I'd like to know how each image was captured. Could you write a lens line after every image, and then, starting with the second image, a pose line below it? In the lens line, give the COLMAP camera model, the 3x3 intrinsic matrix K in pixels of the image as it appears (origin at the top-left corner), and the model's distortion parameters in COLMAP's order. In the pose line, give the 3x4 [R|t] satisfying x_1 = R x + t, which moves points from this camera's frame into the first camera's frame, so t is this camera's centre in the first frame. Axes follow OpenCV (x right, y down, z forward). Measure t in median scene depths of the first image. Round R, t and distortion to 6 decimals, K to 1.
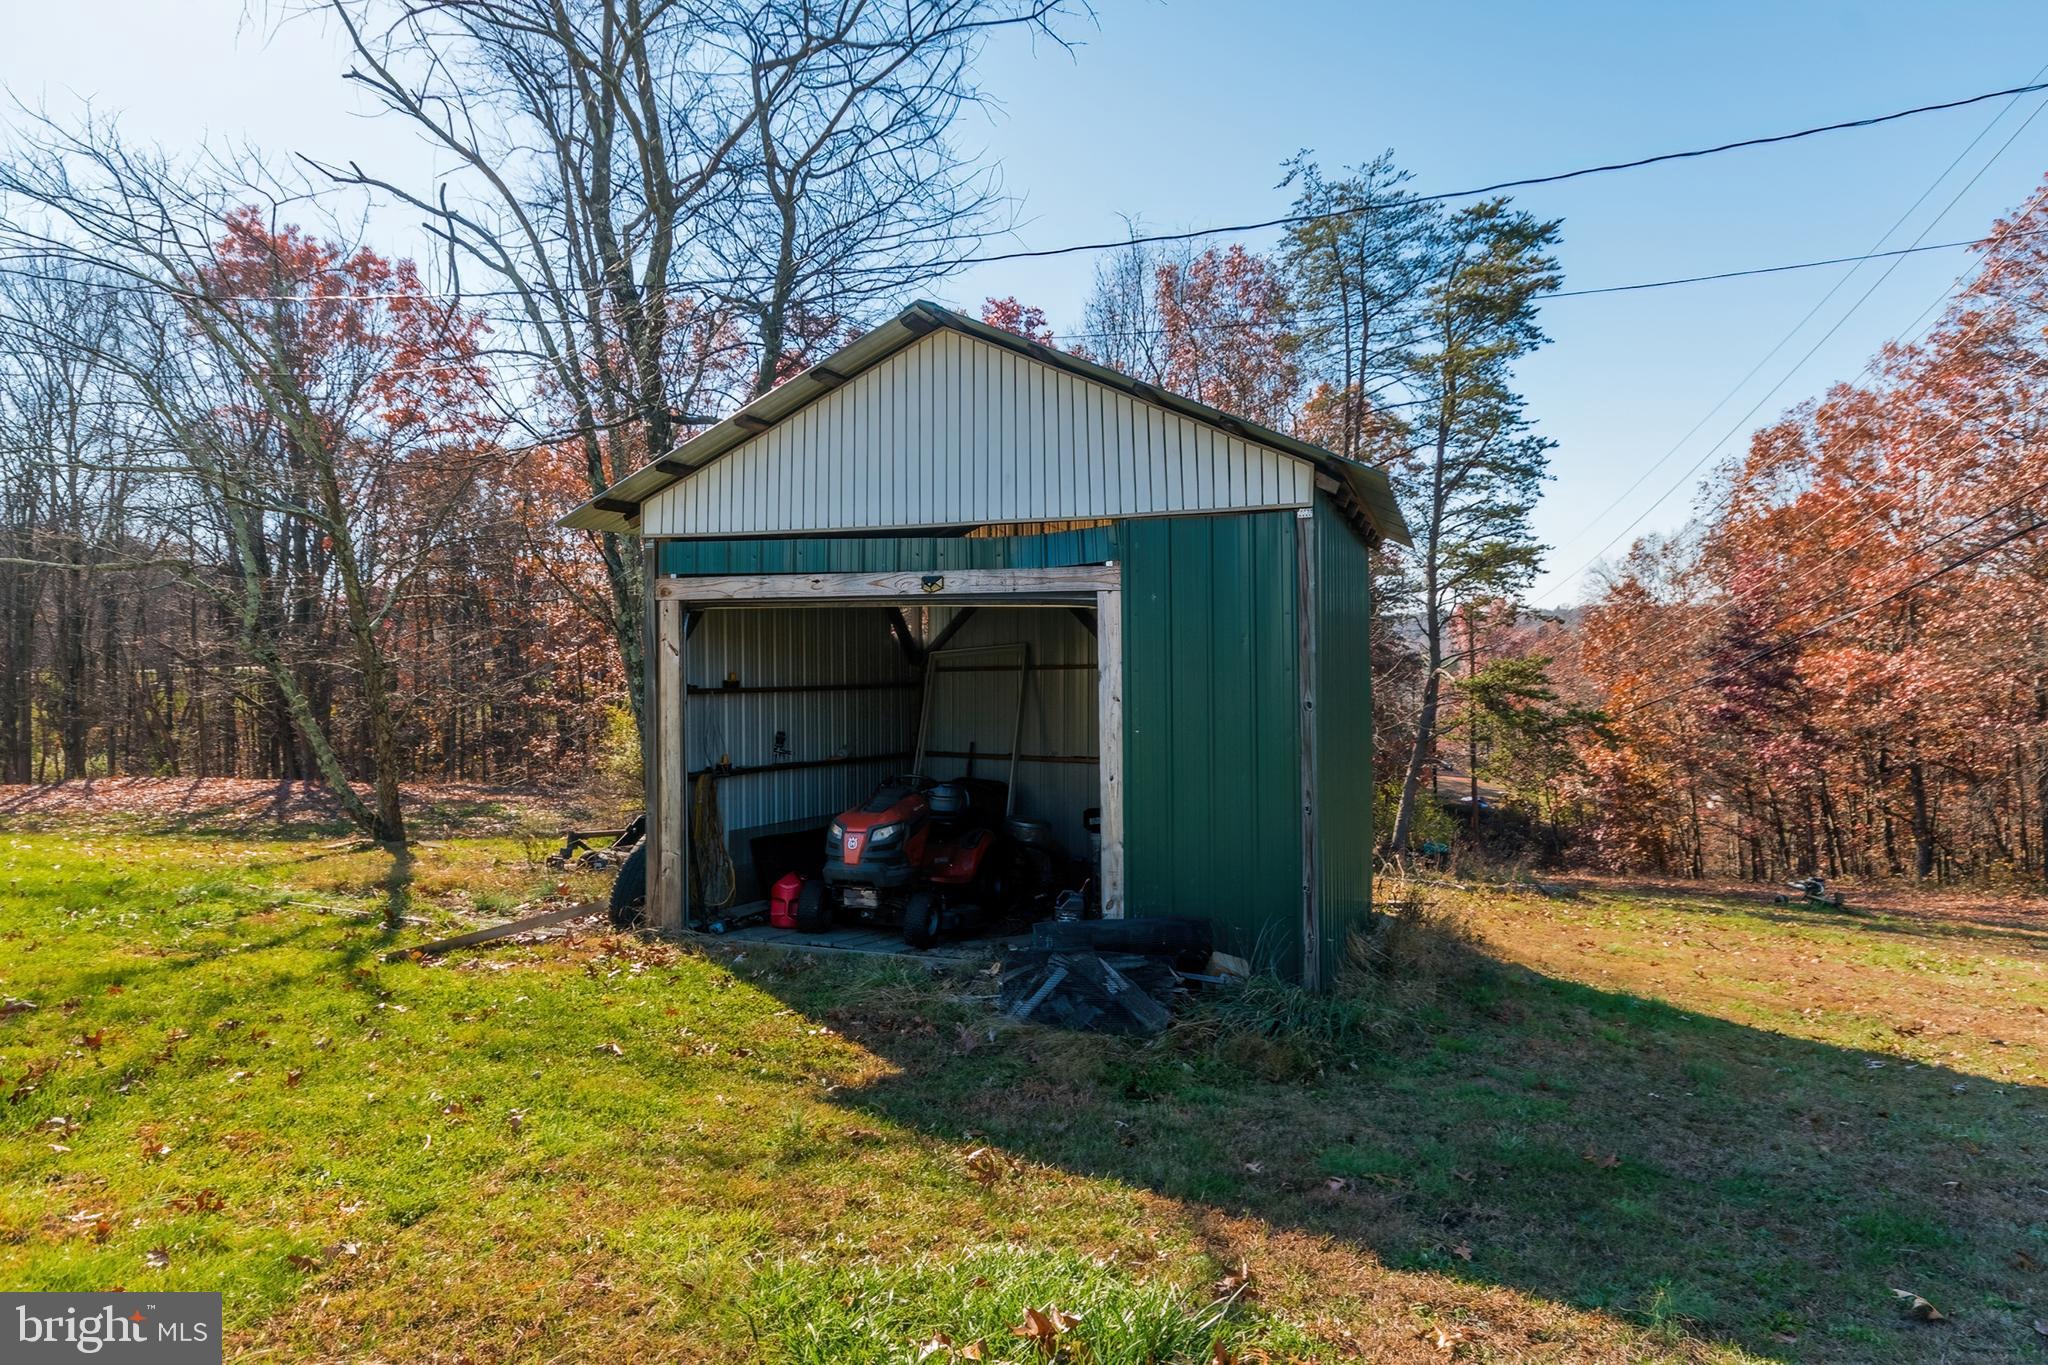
lens RADIAL K [[1232.2, 0, 1021.9], [0, 1232.2, 670.9], [0, 0, 1]] dist [0.001239, 0.000212]
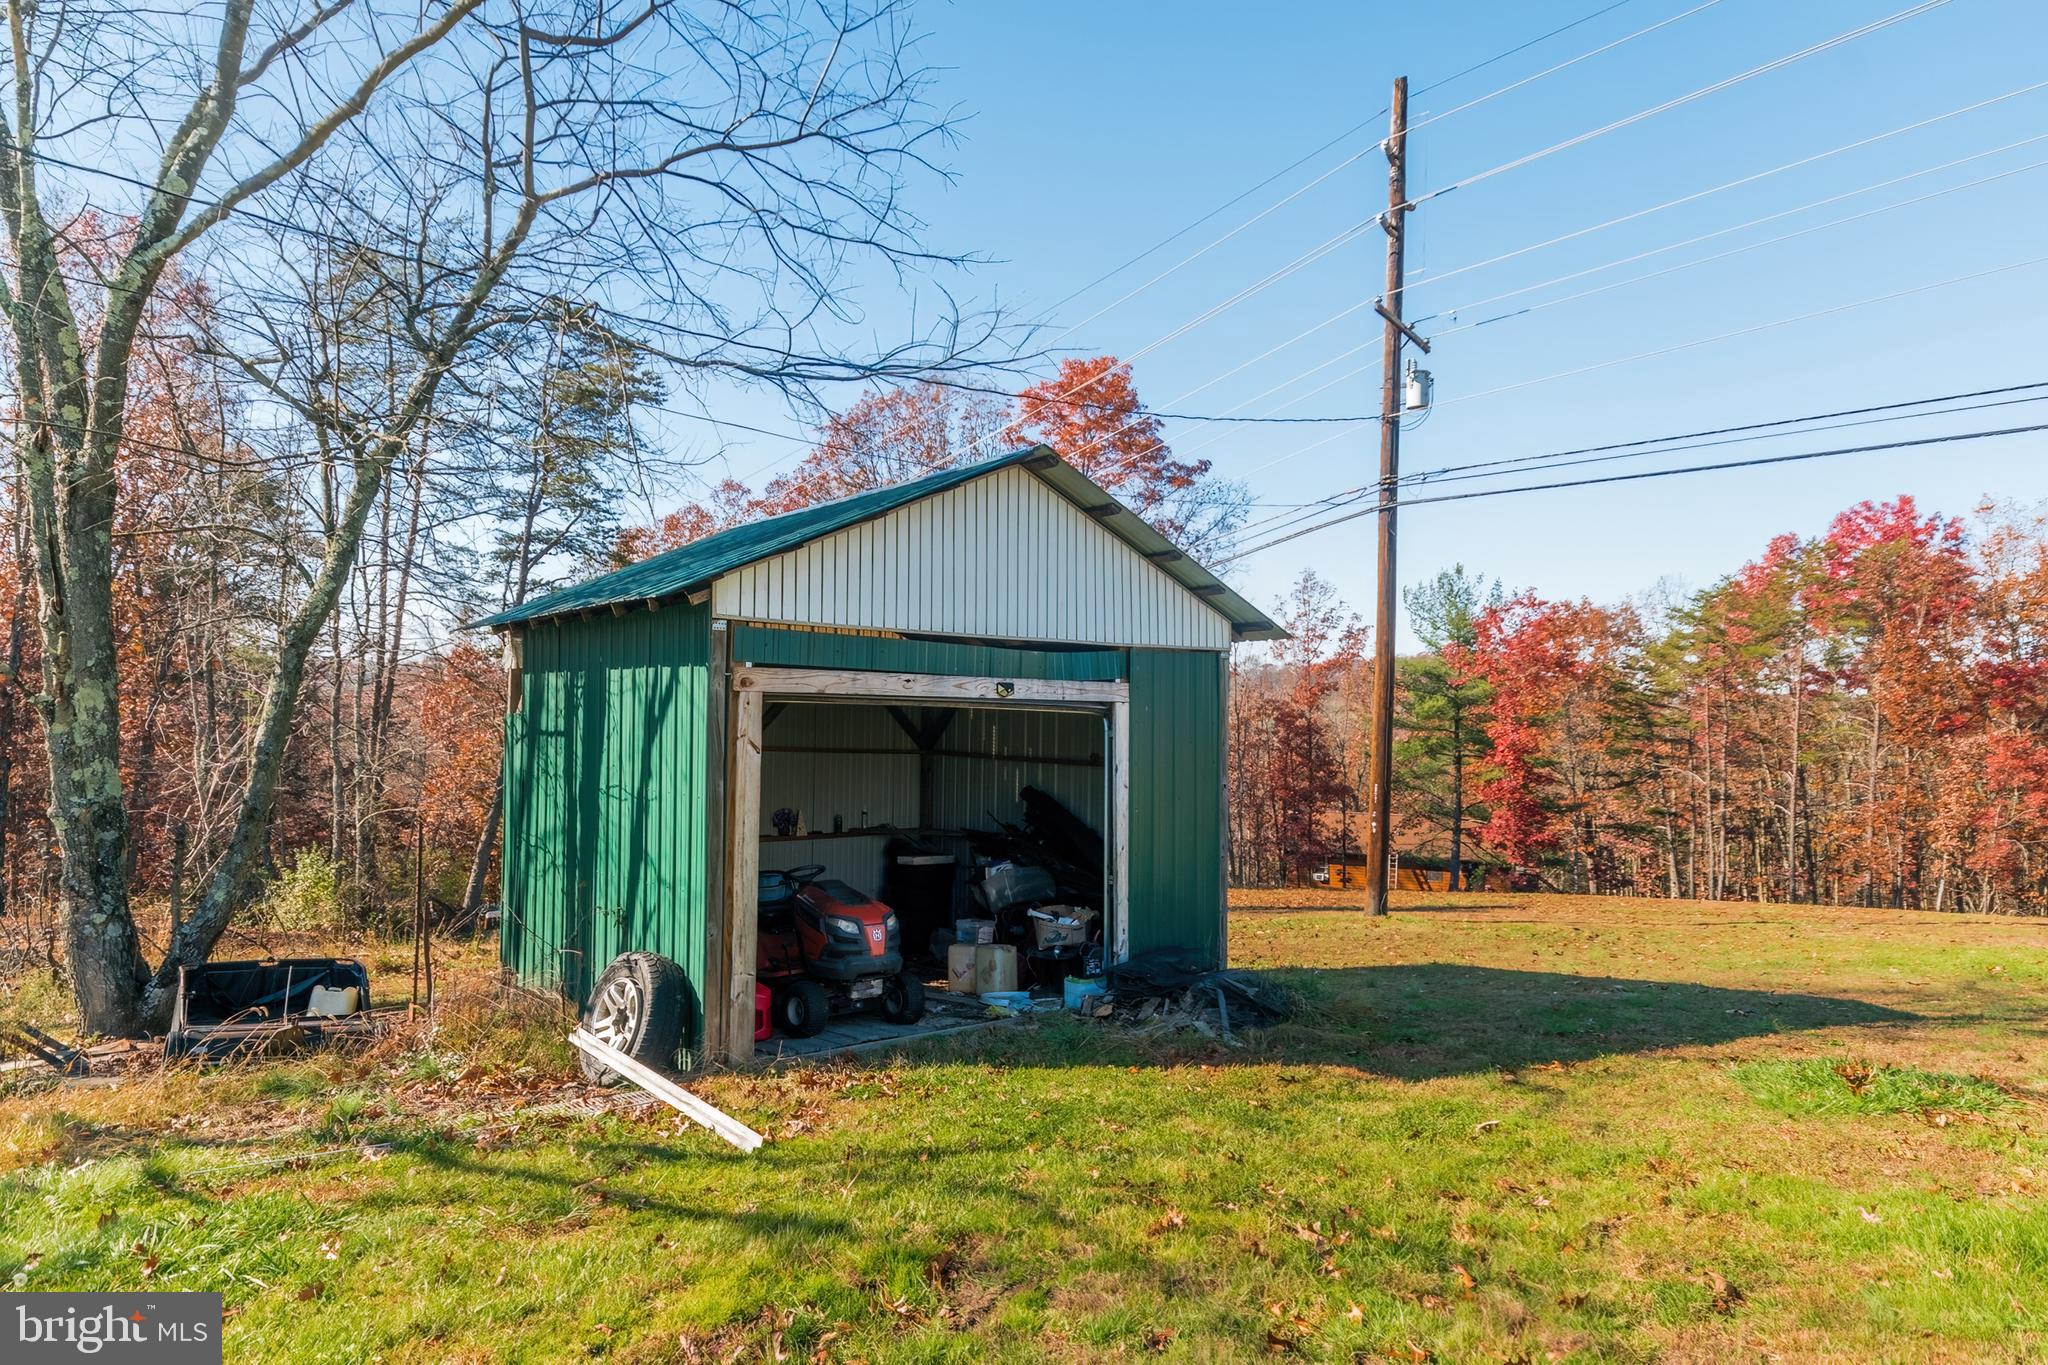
lens RADIAL K [[1232.2, 0, 1016.3], [0, 1232.2, 692.8], [0, 0, 1]] dist [0.001239, 0.000212]
pose [[0.498368, 0.028701, 0.866490, -1.000142], [-0.005129, 0.999532, -0.030158, -0.031993], [-0.866950, 0.010585, 0.498282, 0.408680]]
